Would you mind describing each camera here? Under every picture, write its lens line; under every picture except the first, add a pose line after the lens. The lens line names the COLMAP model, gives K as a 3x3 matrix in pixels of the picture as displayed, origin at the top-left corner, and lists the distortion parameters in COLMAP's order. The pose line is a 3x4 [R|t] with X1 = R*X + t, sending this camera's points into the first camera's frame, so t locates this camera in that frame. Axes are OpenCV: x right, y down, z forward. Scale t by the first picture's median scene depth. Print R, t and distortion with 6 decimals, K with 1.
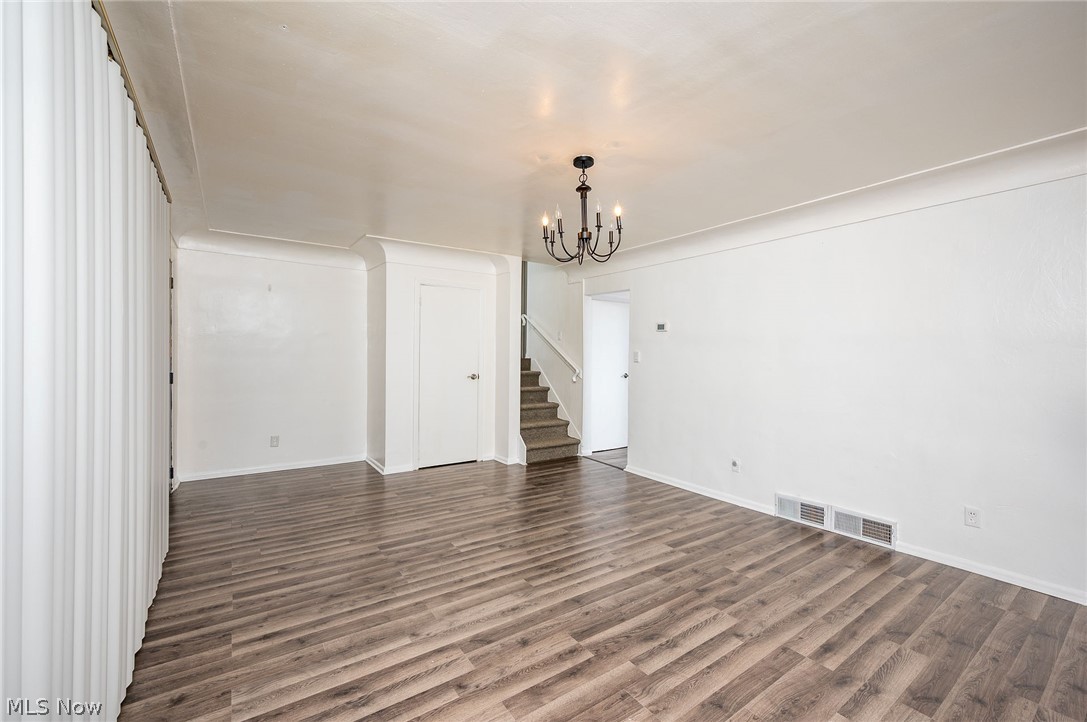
lens RADIAL K [[462.5, 0, 539.8], [0, 462.5, 360.9], [0, 0, 1]] dist [0.000389, 0.000137]
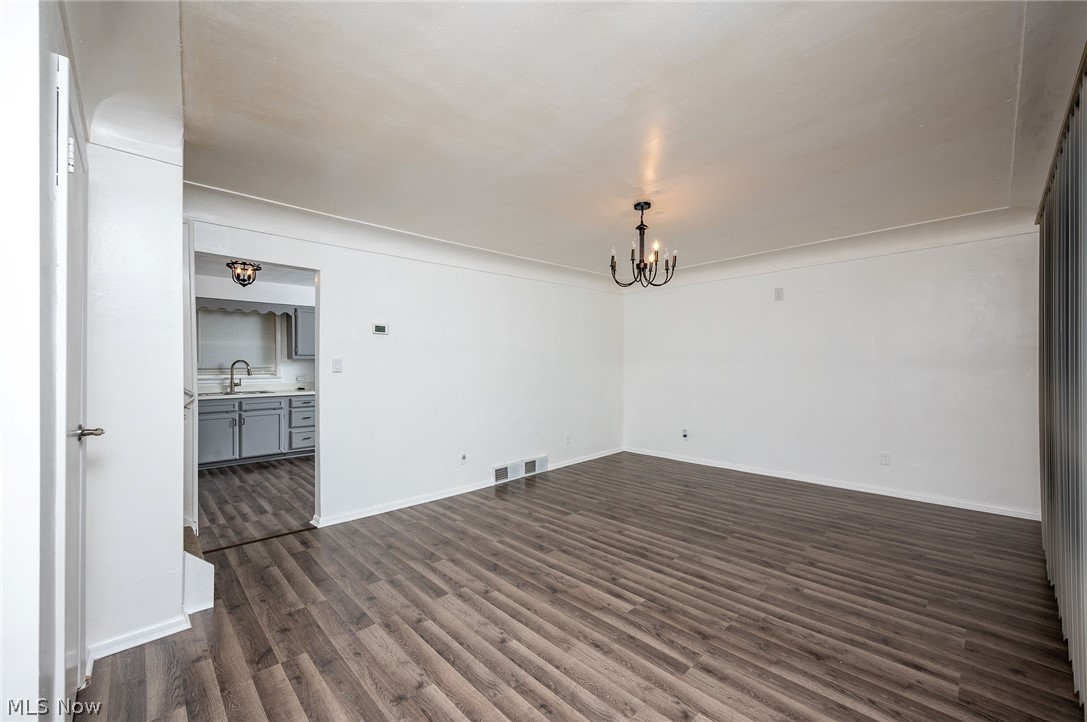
lens RADIAL K [[416.4, 0, 583.9], [0, 416.4, 361.5], [0, 0, 1]] dist [0.000539, 0.000334]
pose [[-0.197929, -0.004355, 0.980207, -0.971754], [0.014108, 0.999874, 0.007291, -0.025460], [-0.980115, 0.015271, -0.197842, 1.380229]]
